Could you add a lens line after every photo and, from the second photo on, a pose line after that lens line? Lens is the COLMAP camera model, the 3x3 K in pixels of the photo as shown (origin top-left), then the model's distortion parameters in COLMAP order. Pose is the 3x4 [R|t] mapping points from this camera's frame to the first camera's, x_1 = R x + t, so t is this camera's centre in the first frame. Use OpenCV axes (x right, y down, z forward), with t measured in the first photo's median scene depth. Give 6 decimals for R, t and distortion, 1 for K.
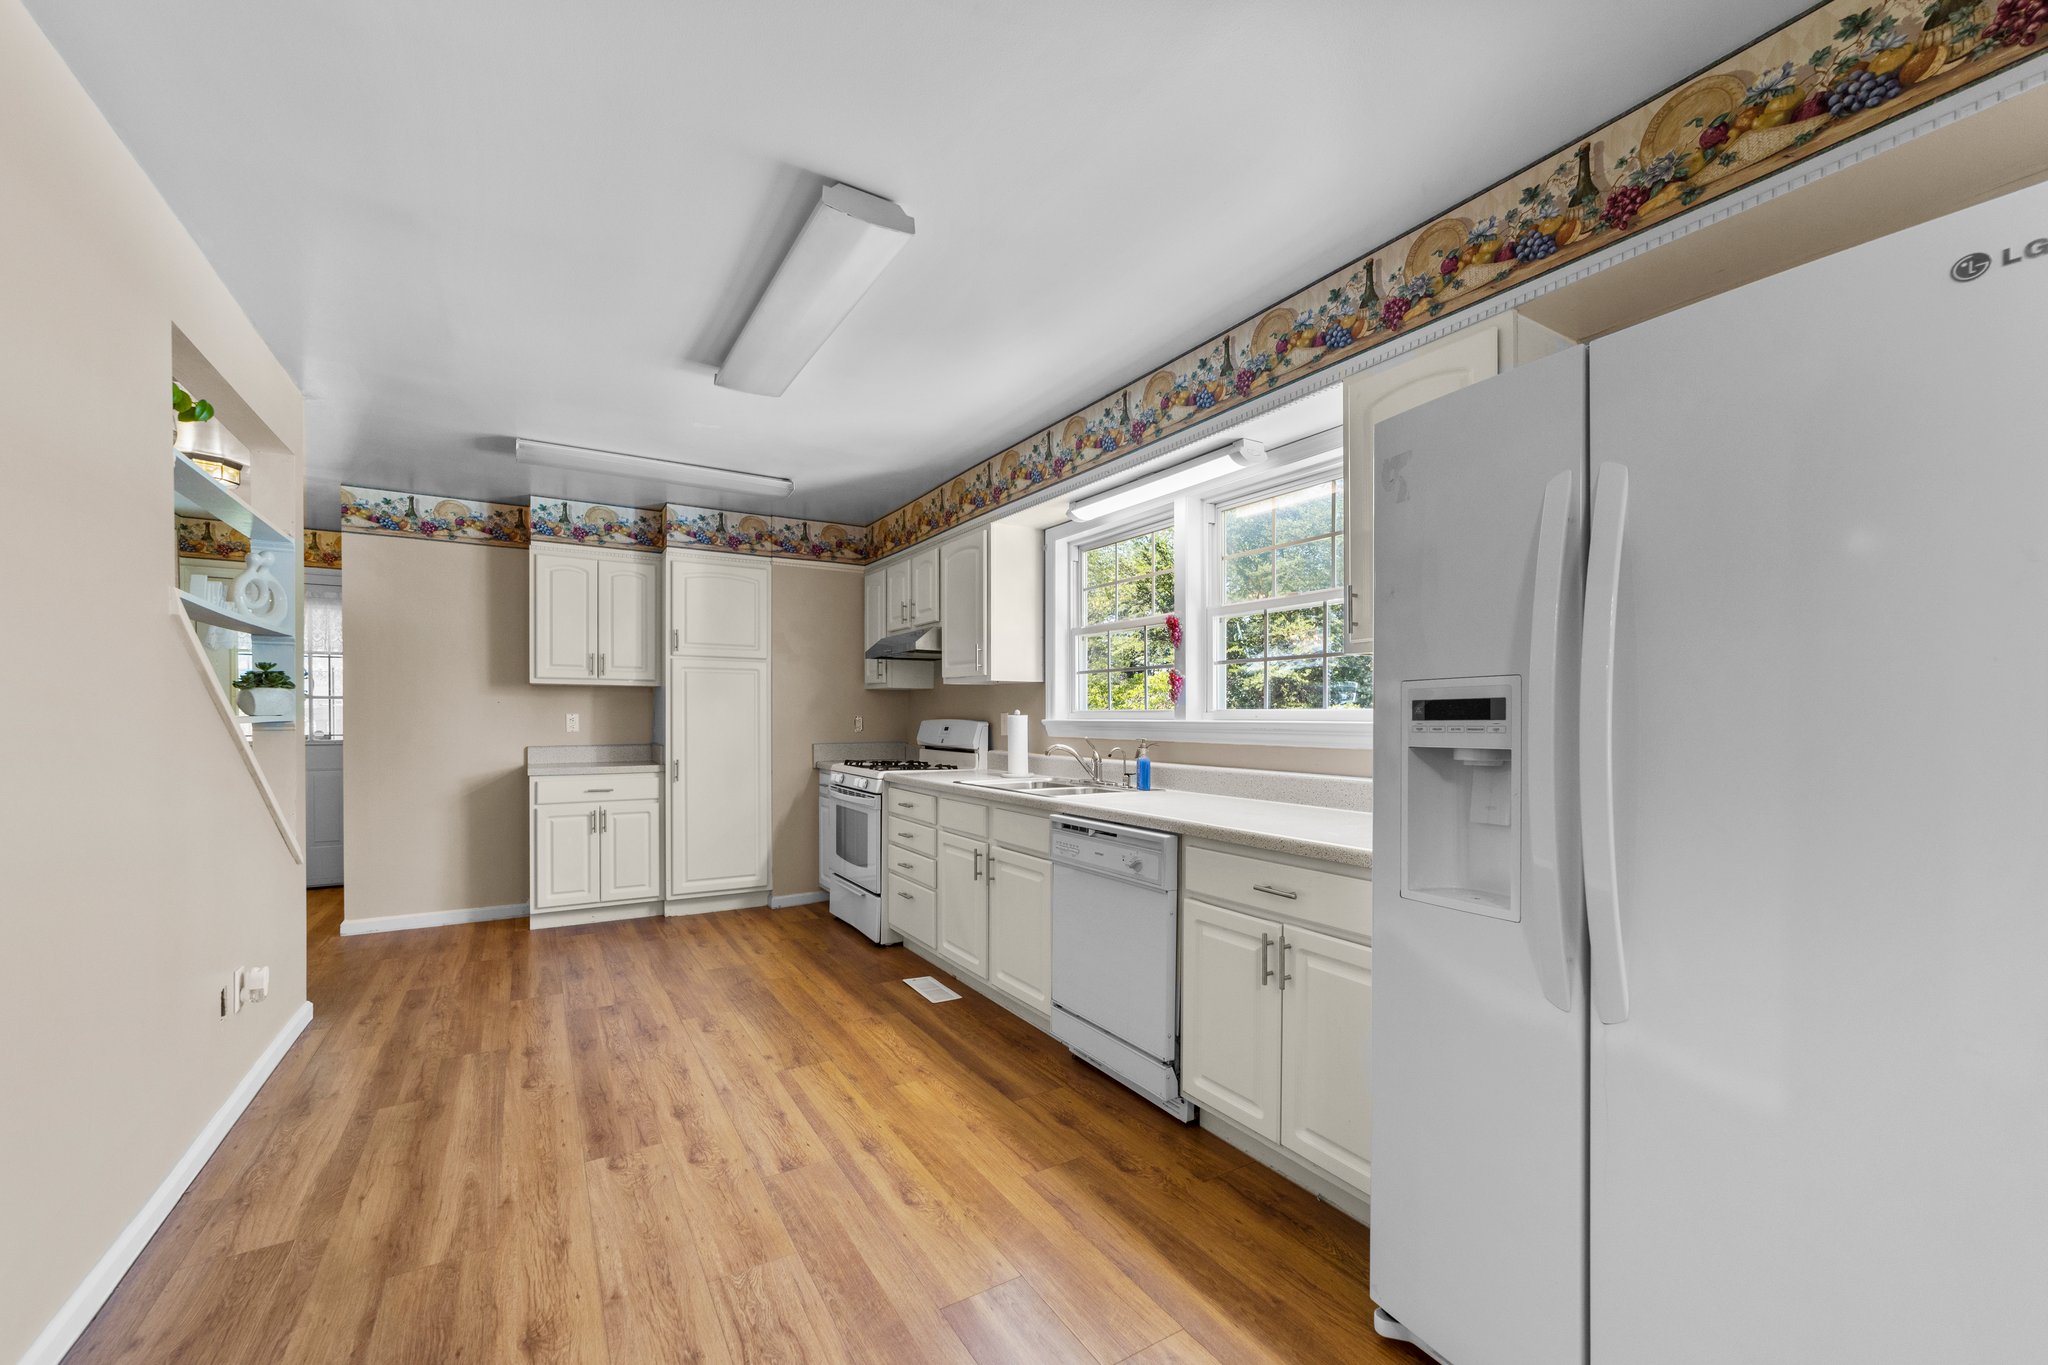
lens RADIAL K [[822.6, 0, 1012.3], [0, 822.6, 700.7], [0, 0, 1]] dist [-0.000183, 0.000163]
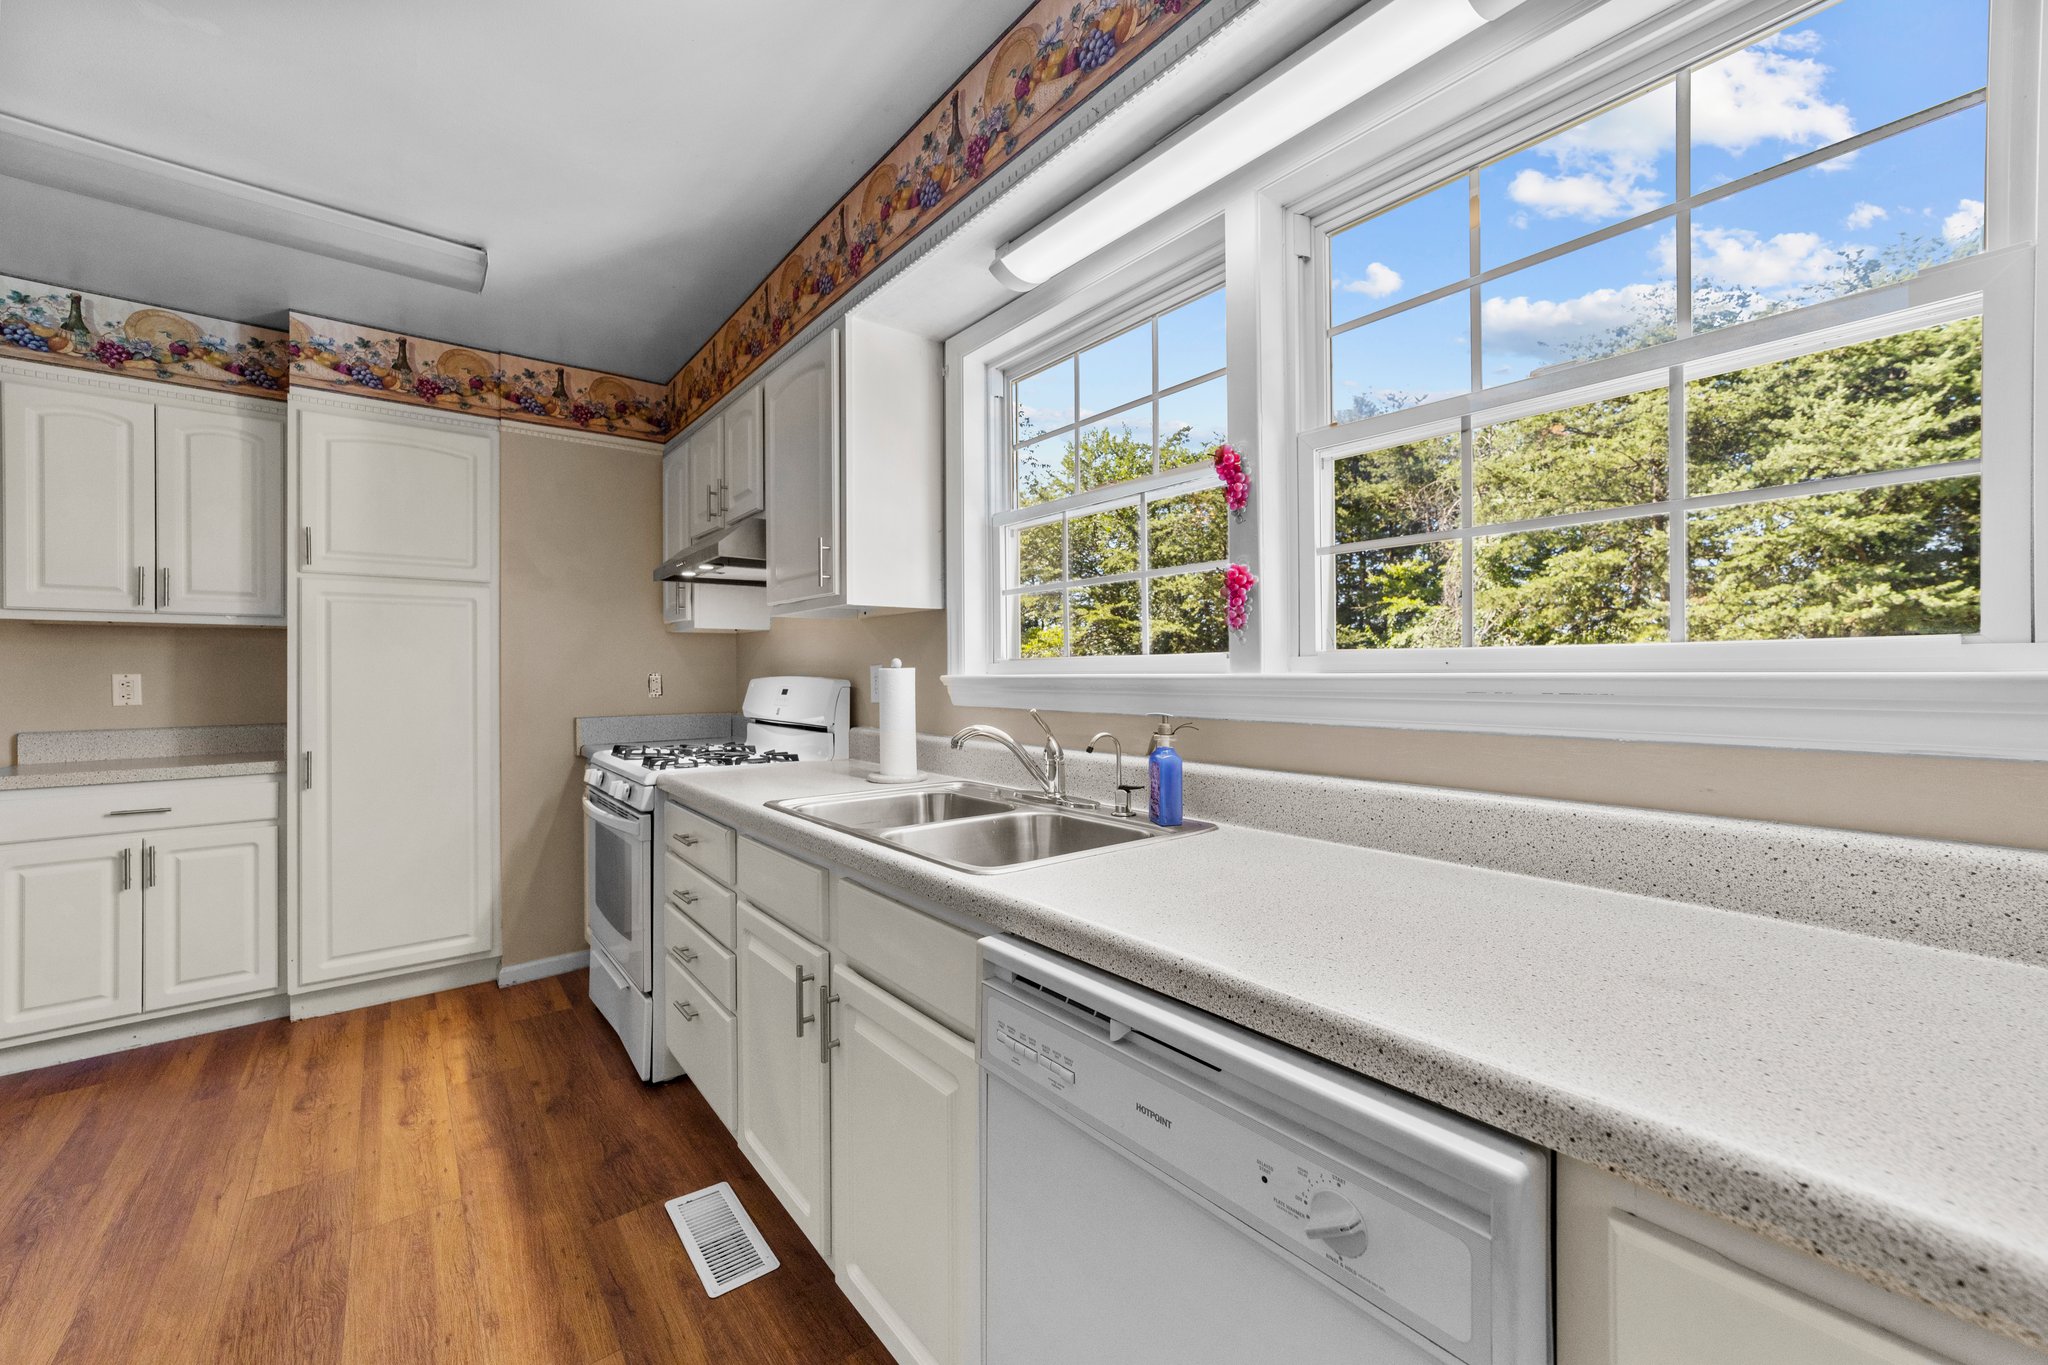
lens RADIAL K [[796.8, 0, 1020.9], [0, 796.8, 650.9], [0, 0, 1]] dist [-0.006469, 0.000010]
pose [[0.988996, -0.005823, 0.147828, 0.008863], [0.007057, 0.999944, -0.007829, 0.010176], [-0.147774, 0.008786, 0.988982, 0.430578]]
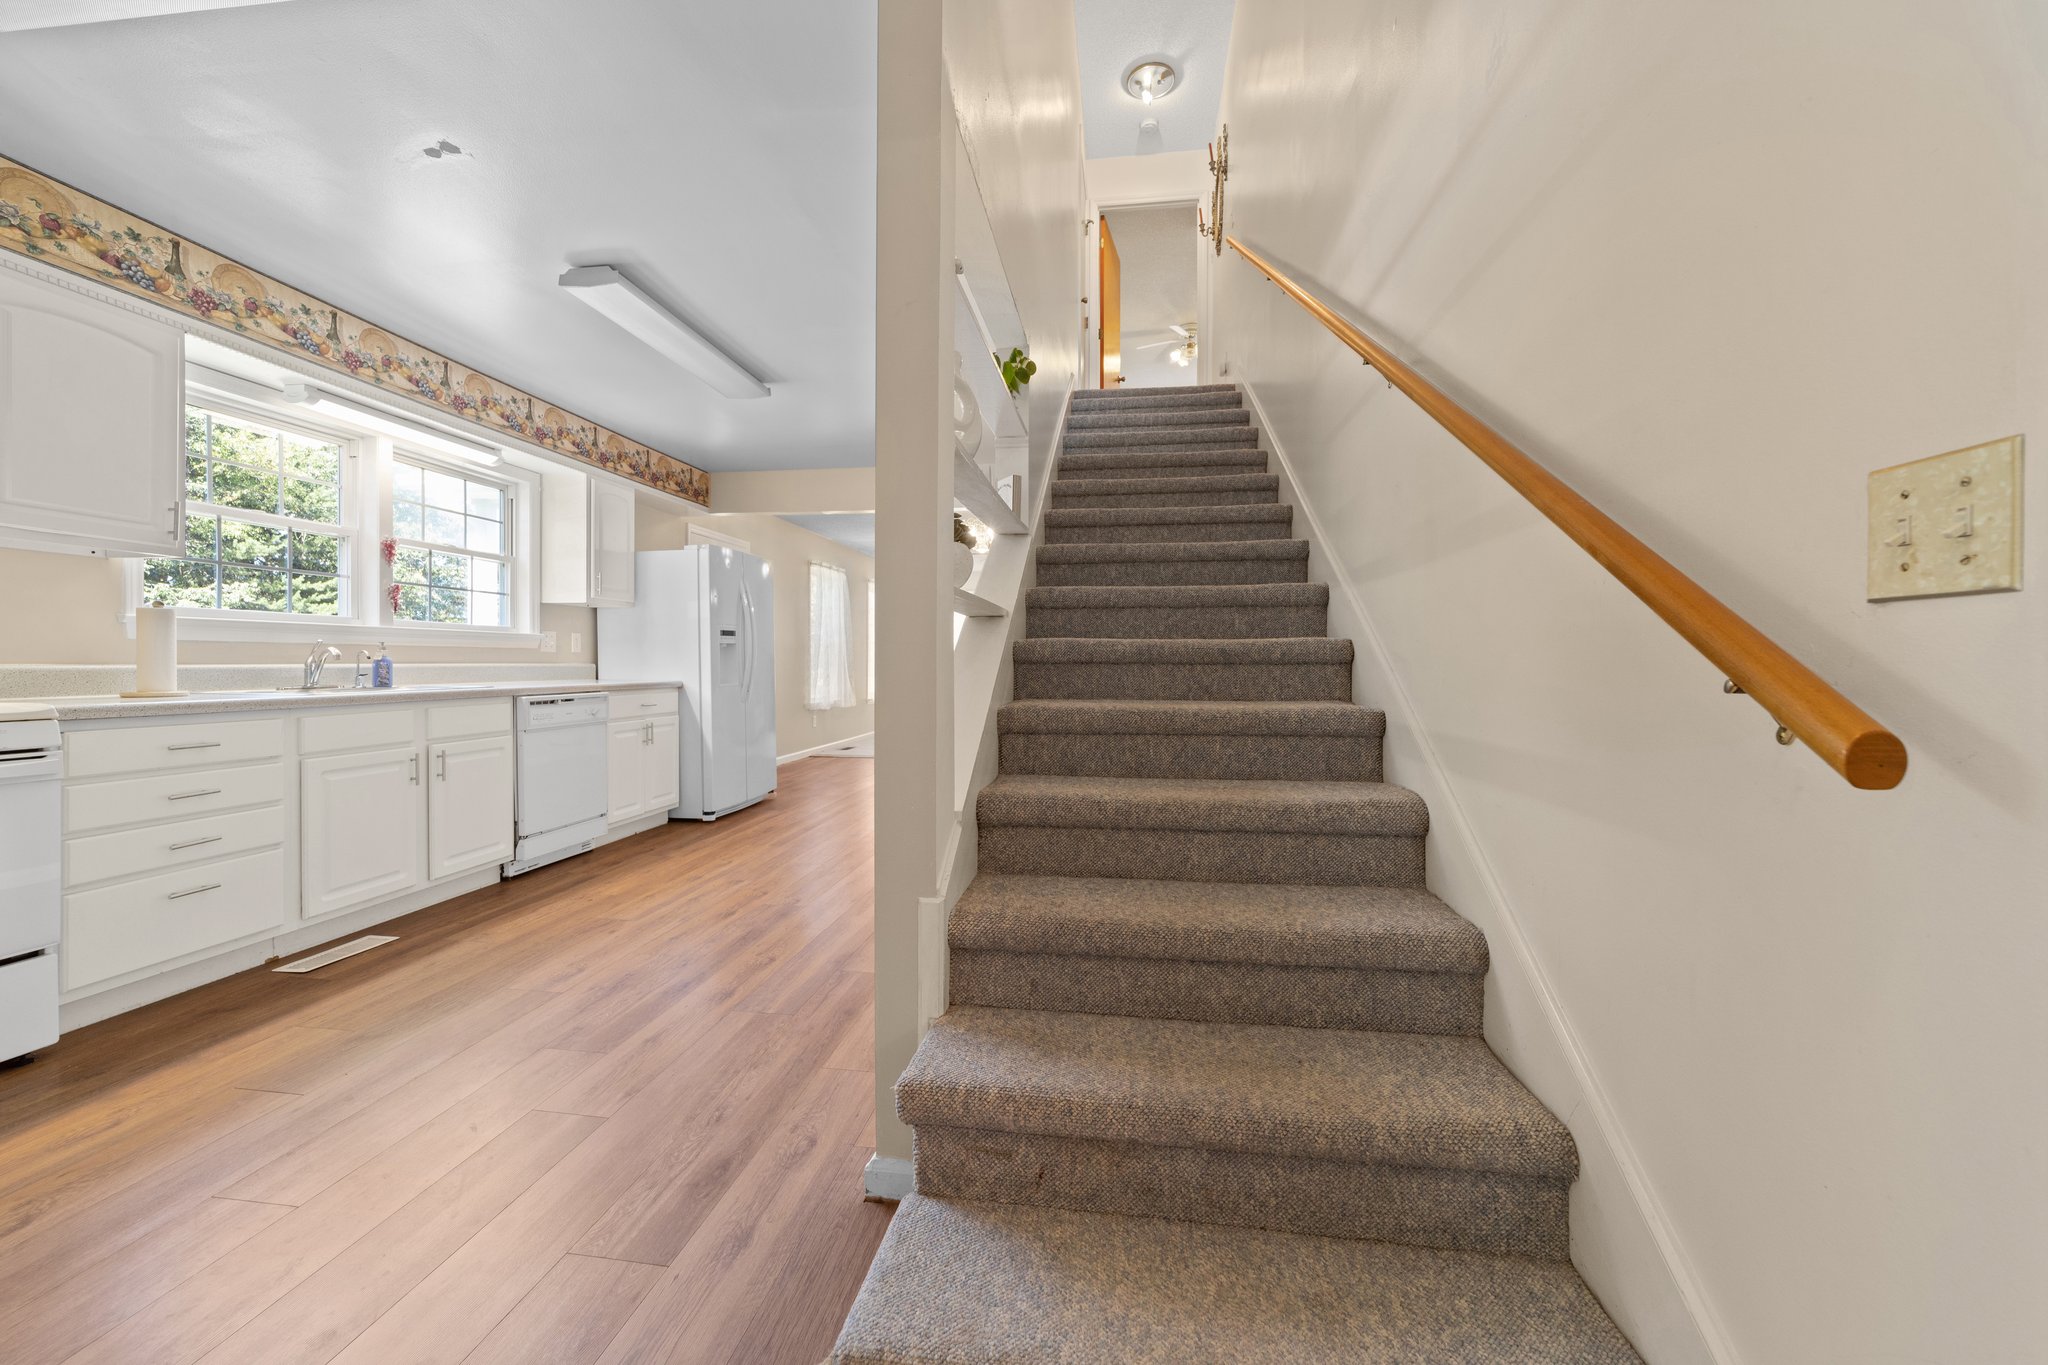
lens RADIAL K [[822.6, 0, 1012.3], [0, 822.6, 700.7], [0, 0, 1]] dist [-0.000183, 0.000163]
pose [[-0.773627, -0.029811, 0.632940, -0.938302], [-0.011151, 0.999379, 0.033439, 0.058843], [-0.633544, 0.018811, -0.773478, 1.016580]]
